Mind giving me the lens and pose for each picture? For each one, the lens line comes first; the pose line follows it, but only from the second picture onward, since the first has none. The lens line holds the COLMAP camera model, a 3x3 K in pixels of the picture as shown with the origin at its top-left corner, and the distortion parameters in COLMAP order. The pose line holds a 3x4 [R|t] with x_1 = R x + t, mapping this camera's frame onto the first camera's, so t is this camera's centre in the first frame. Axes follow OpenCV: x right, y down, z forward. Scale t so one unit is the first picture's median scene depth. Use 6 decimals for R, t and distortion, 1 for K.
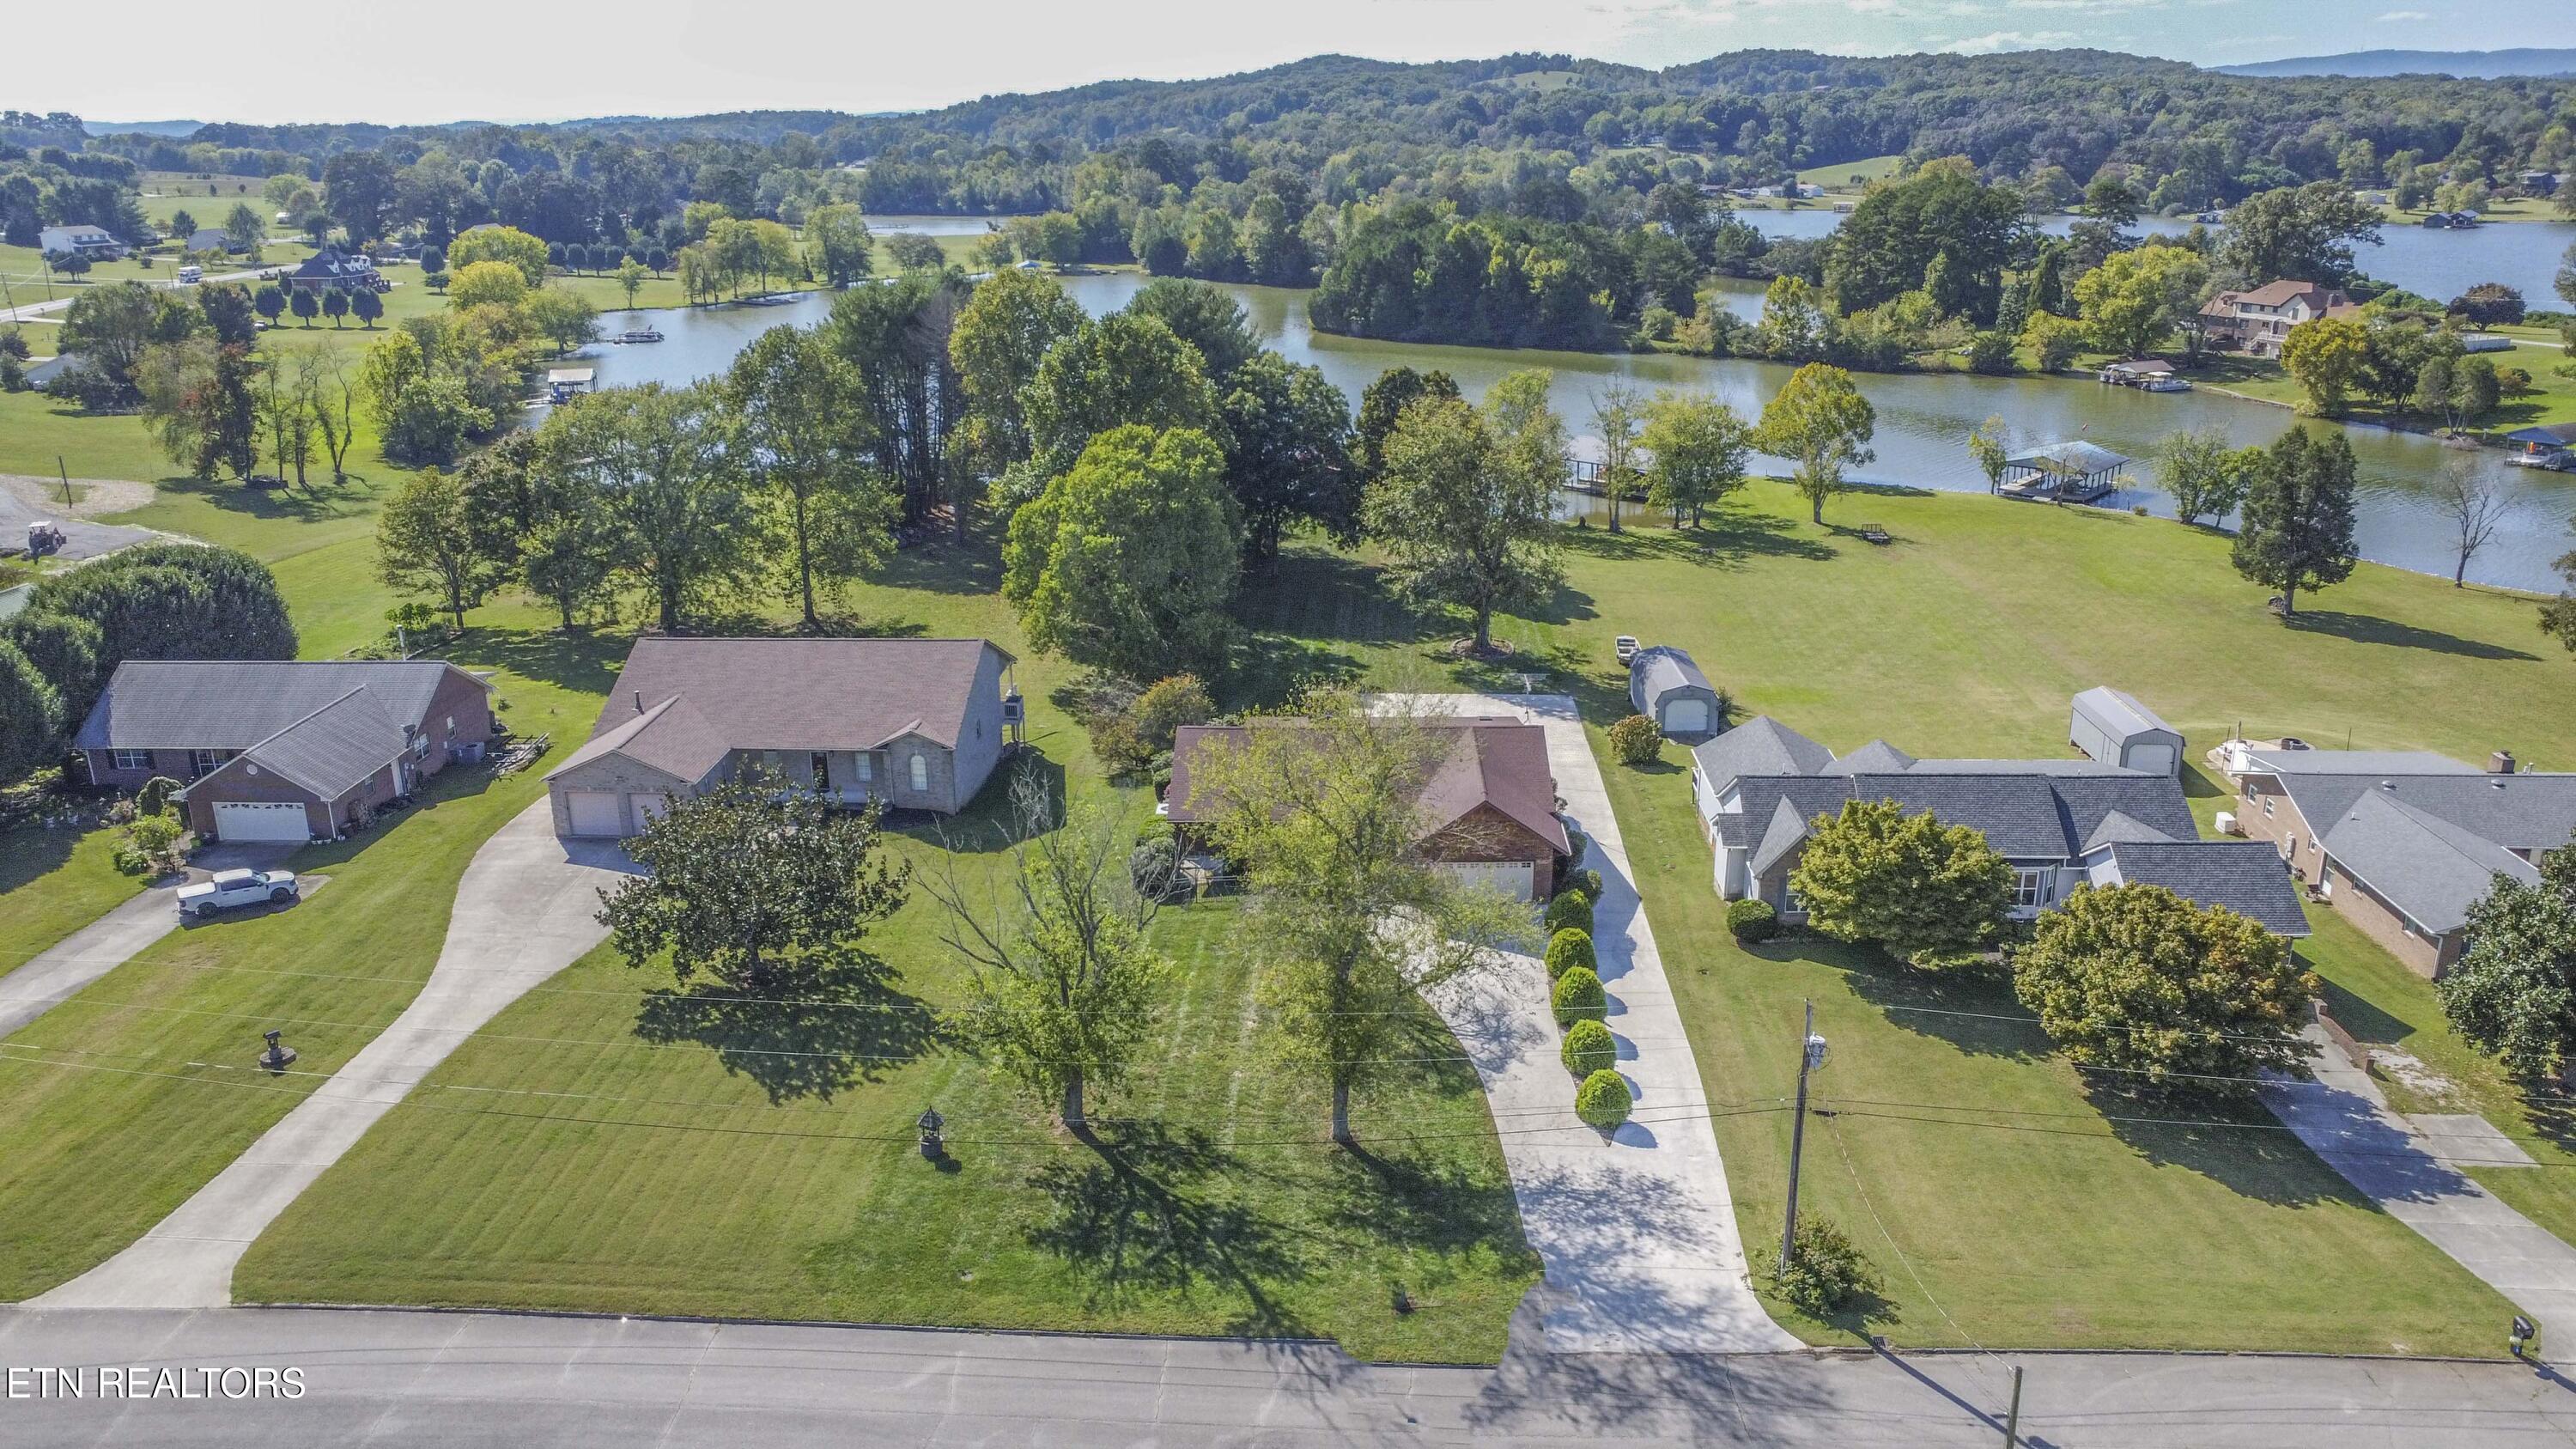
lens RADIAL K [[1910.1, 0, 1294.9], [0, 1910.1, 739.8], [0, 0, 1]] dist [-0.128110, 0.182252]
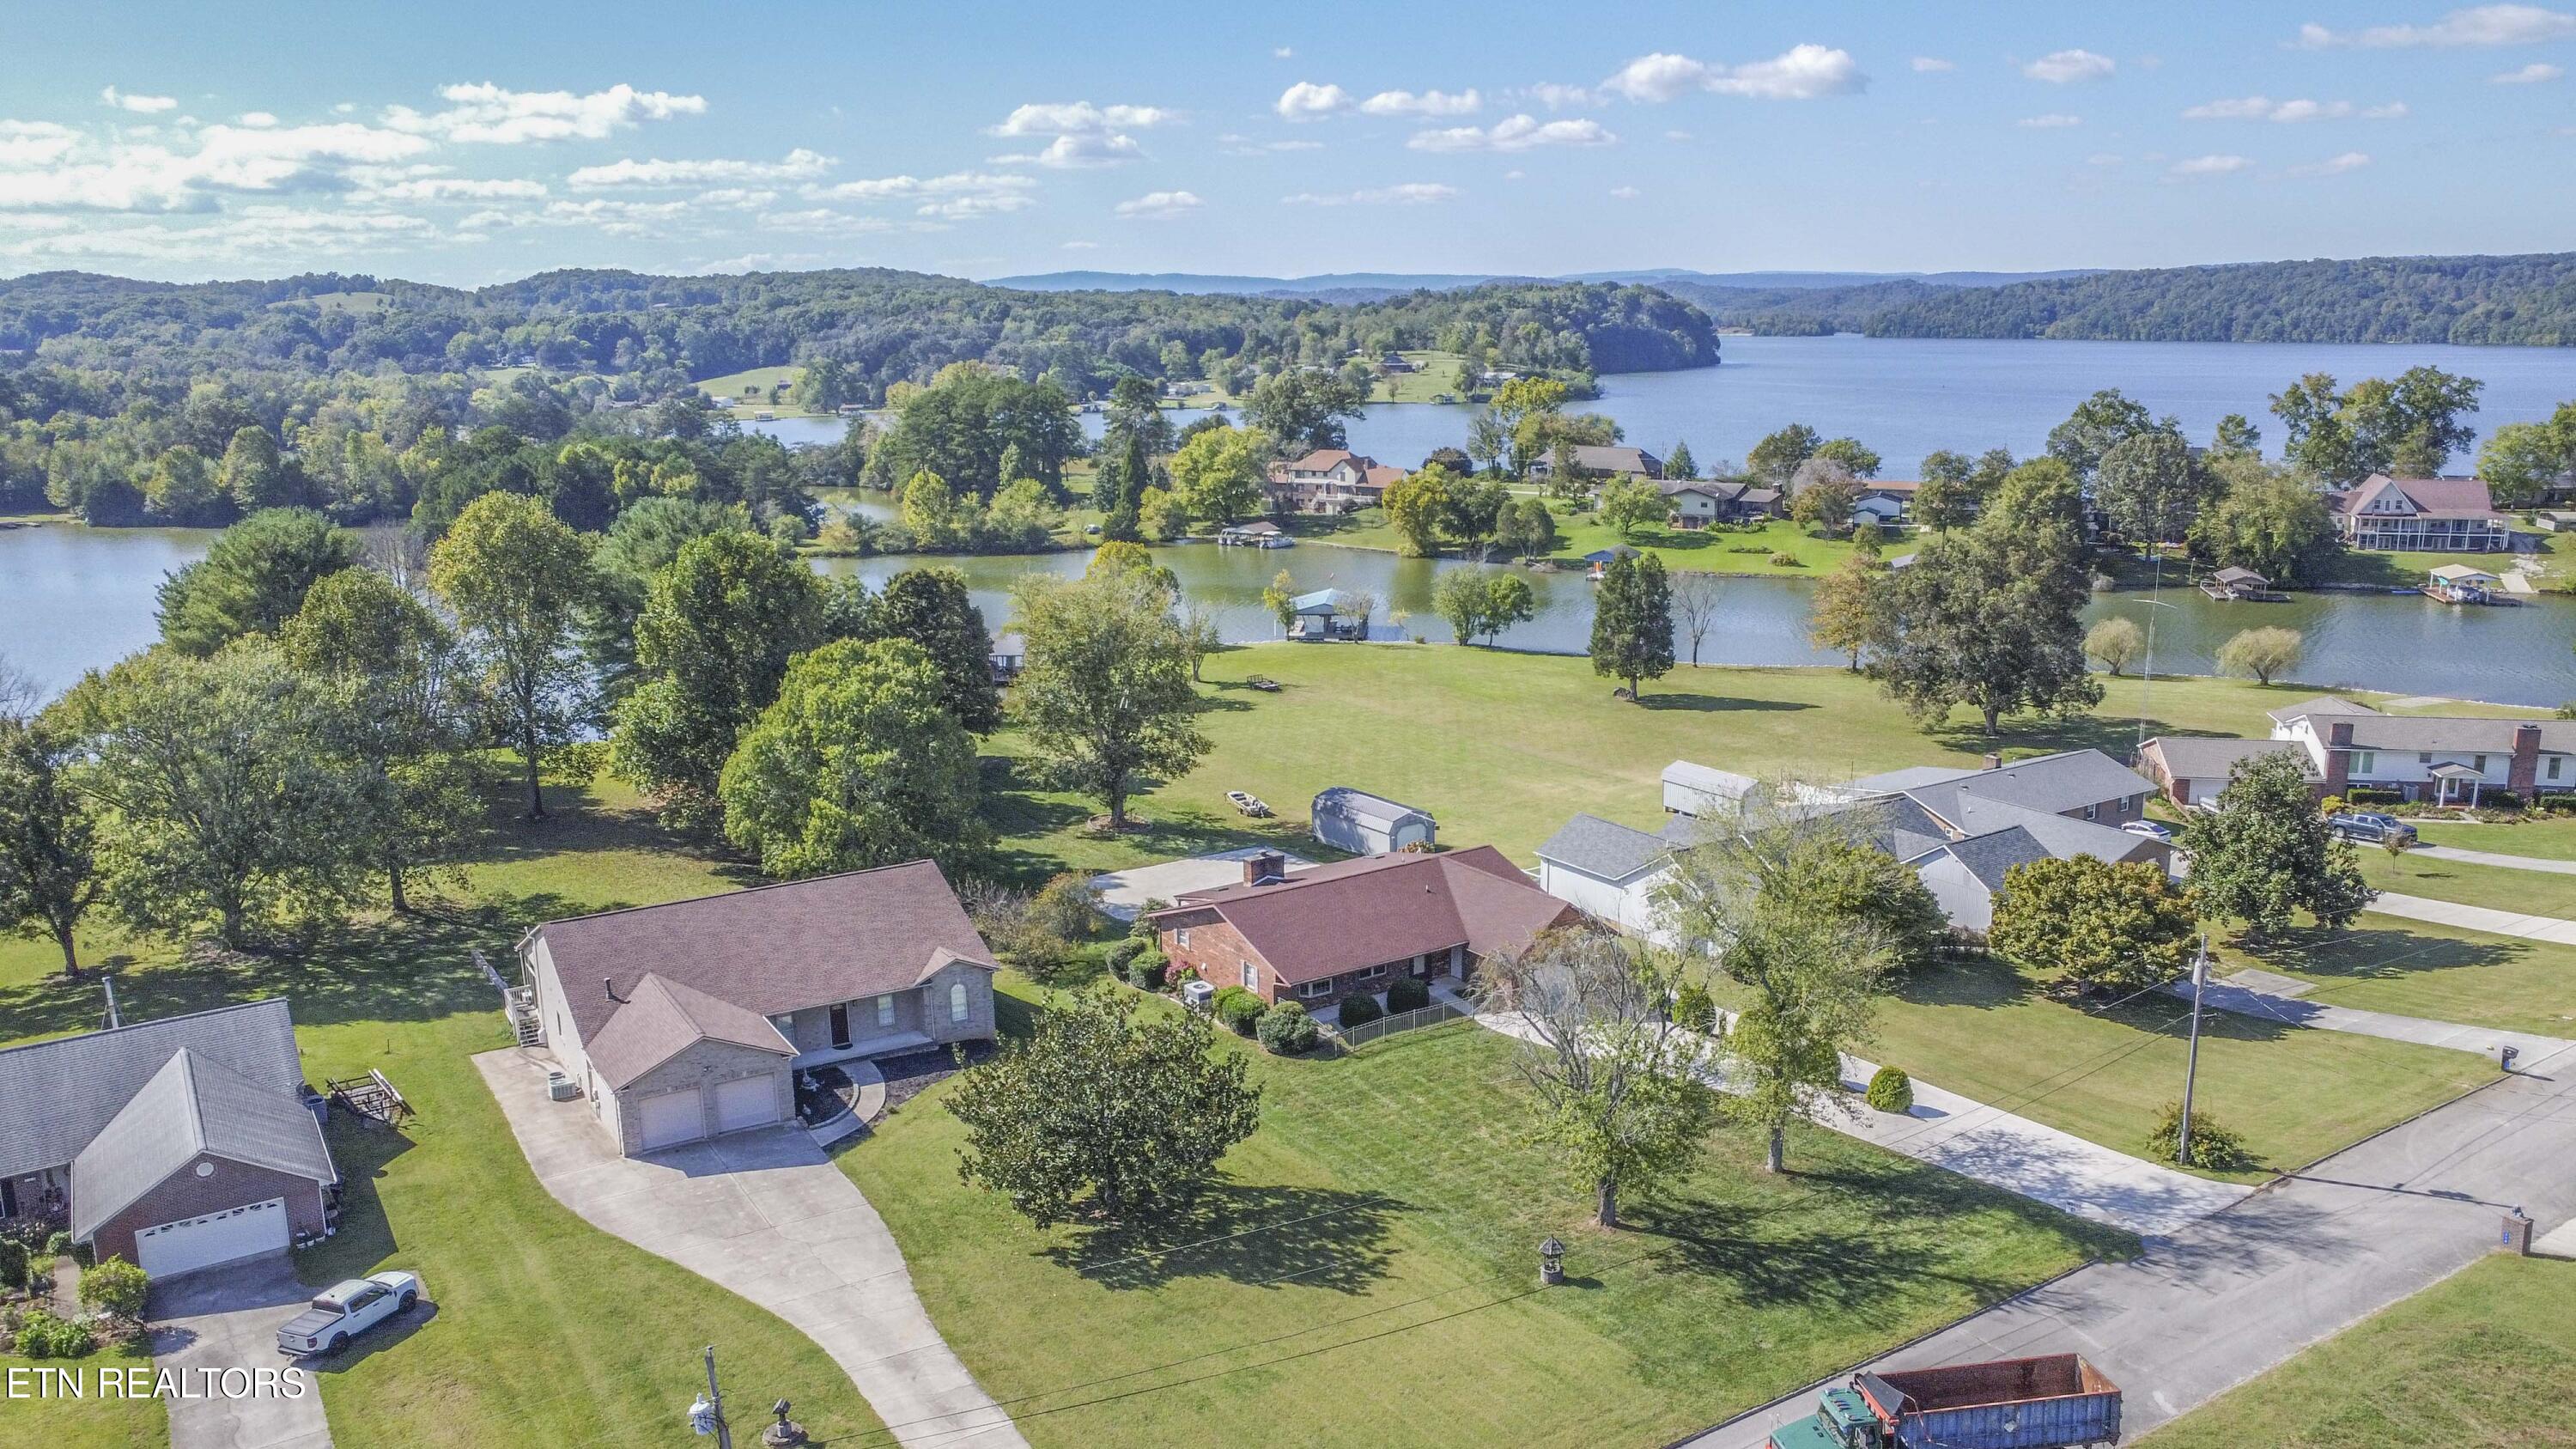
lens RADIAL K [[1910.1, 0, 1297.4], [0, 1910.1, 728.2], [0, 0, 1]] dist [-0.128110, 0.182252]
pose [[0.820182, -0.125274, 0.558218, -0.404374], [0.187648, 0.980660, -0.055631, -0.022624], [-0.540453, 0.150376, 0.827827, 0.084506]]
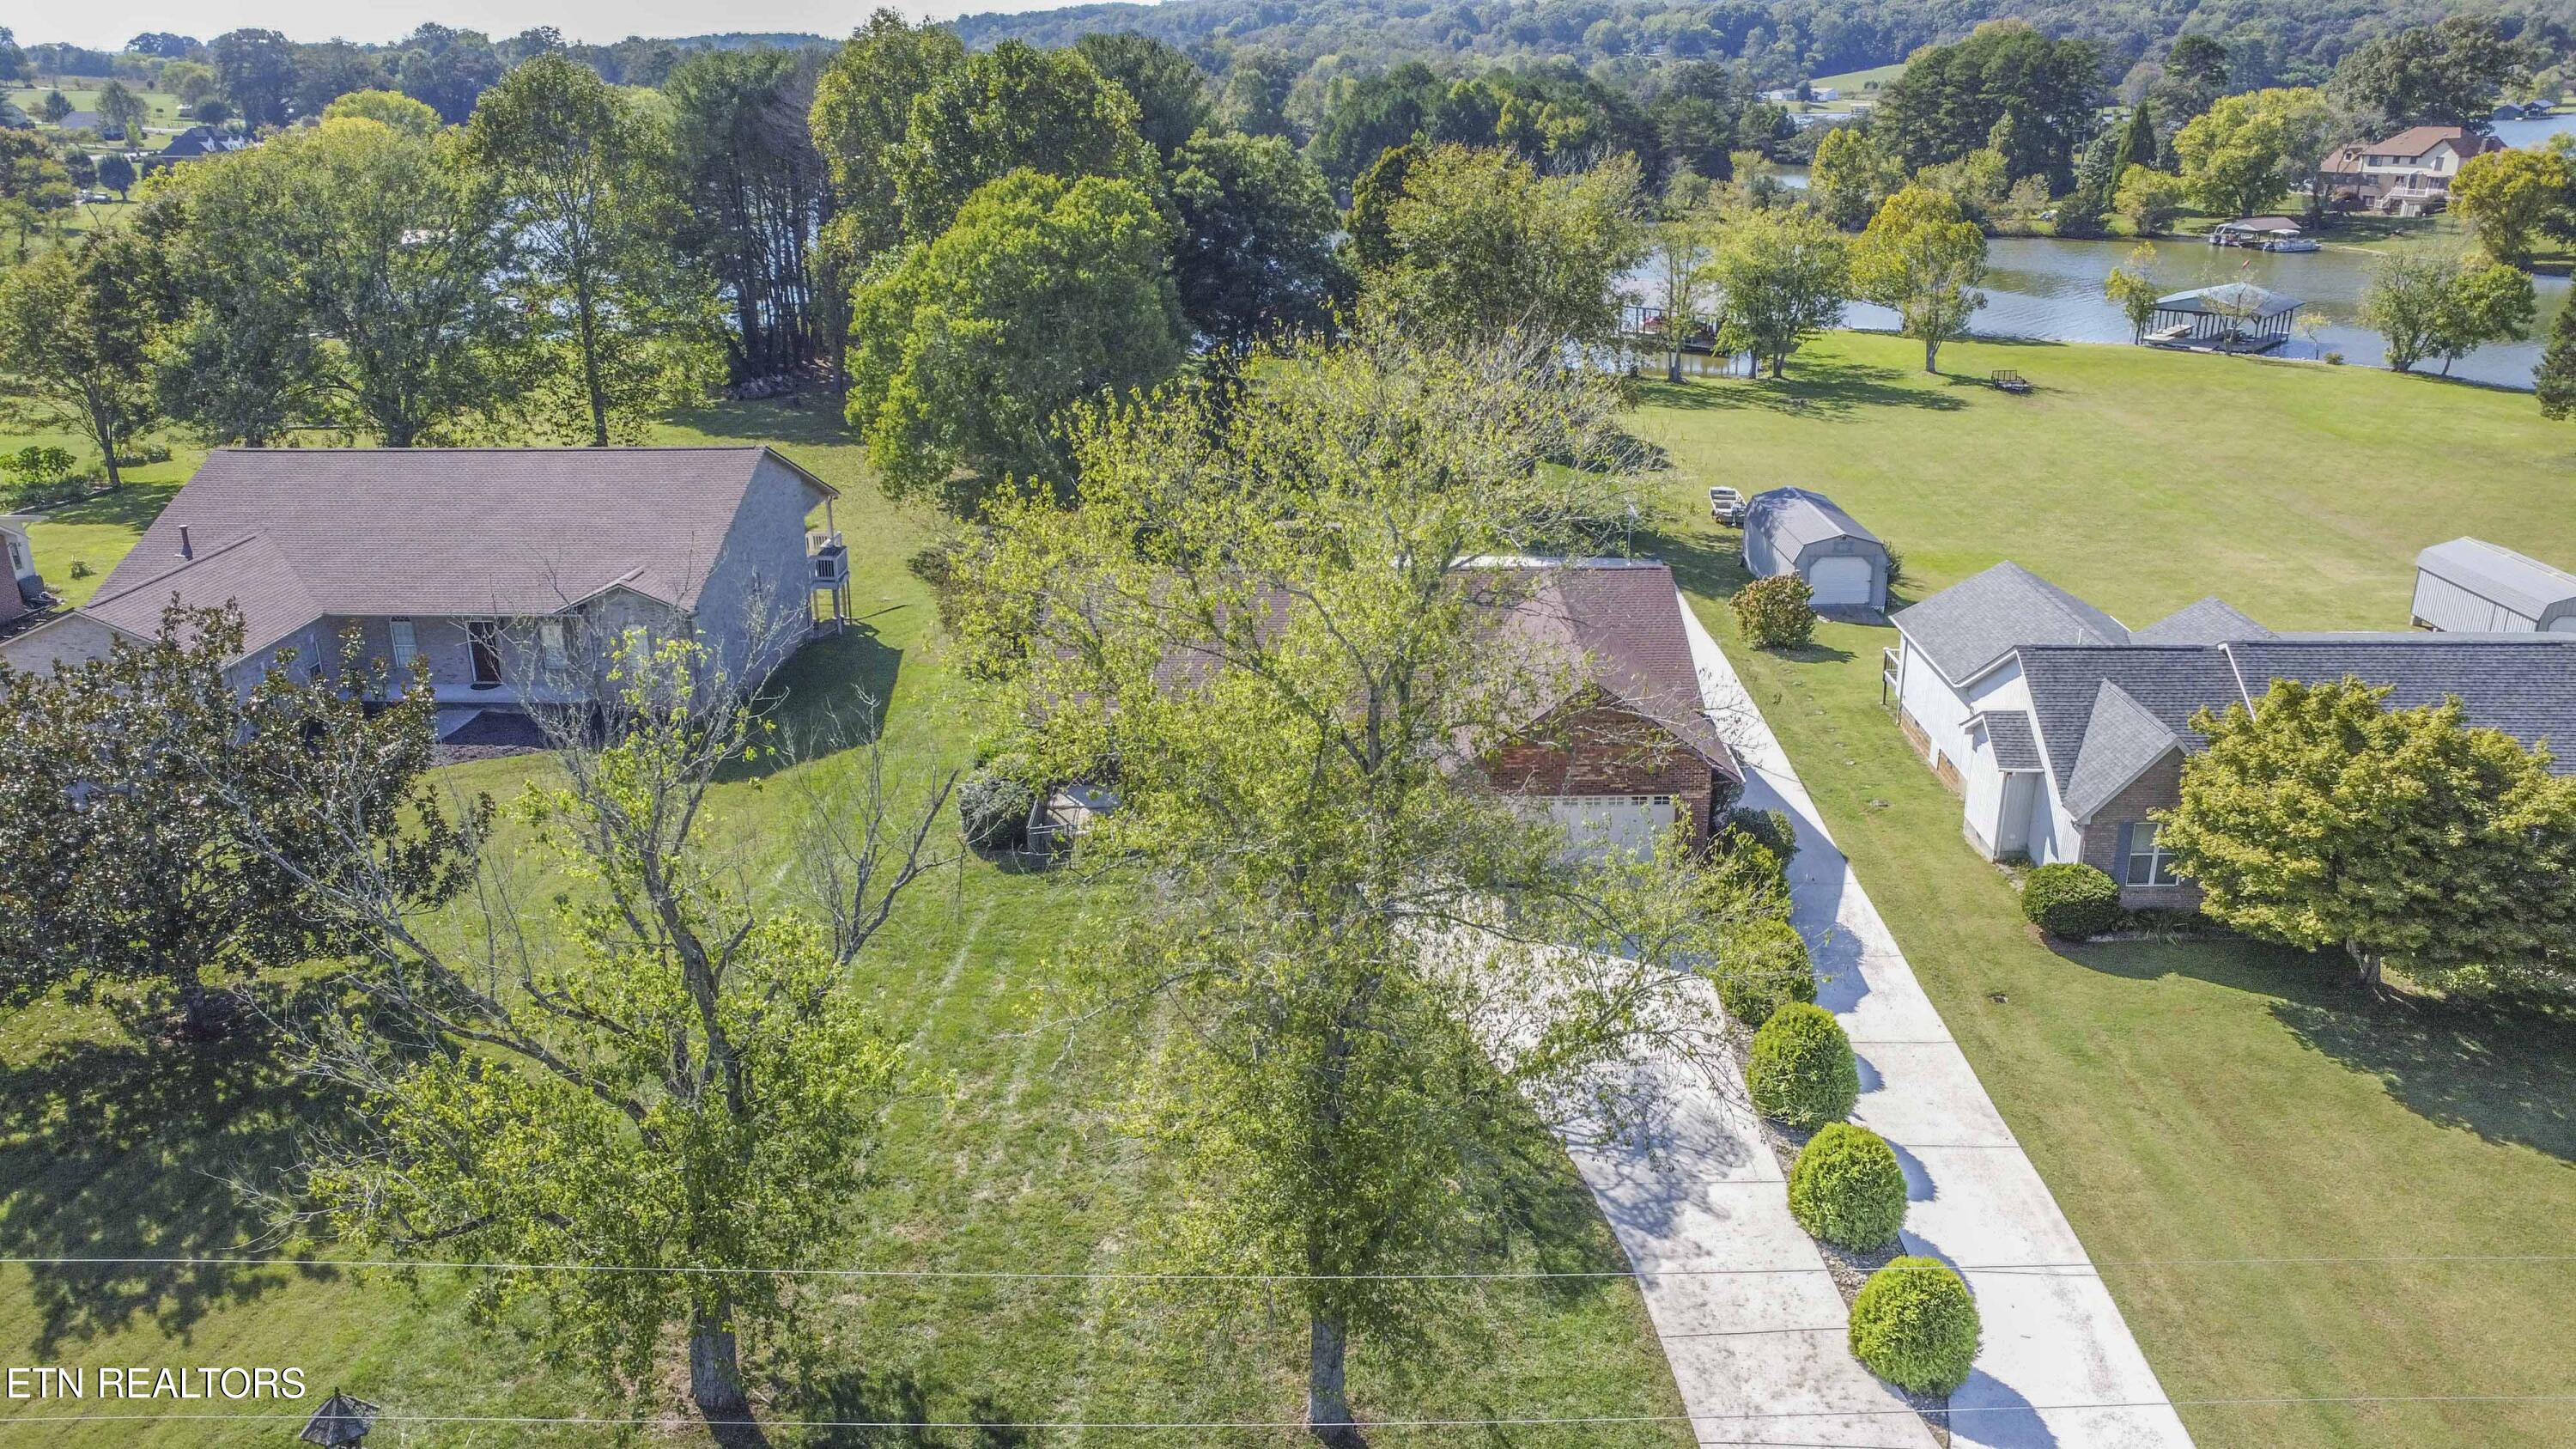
lens RADIAL K [[1910.1, 0, 1287.2], [0, 1910.1, 748.4], [0, 0, 1]] dist [-0.128110, 0.182252]
pose [[0.999996, -0.002518, 0.001337, 0.007159], [0.002468, 0.999354, 0.035859, 0.019215], [-0.001426, -0.035856, 0.999356, 0.284775]]
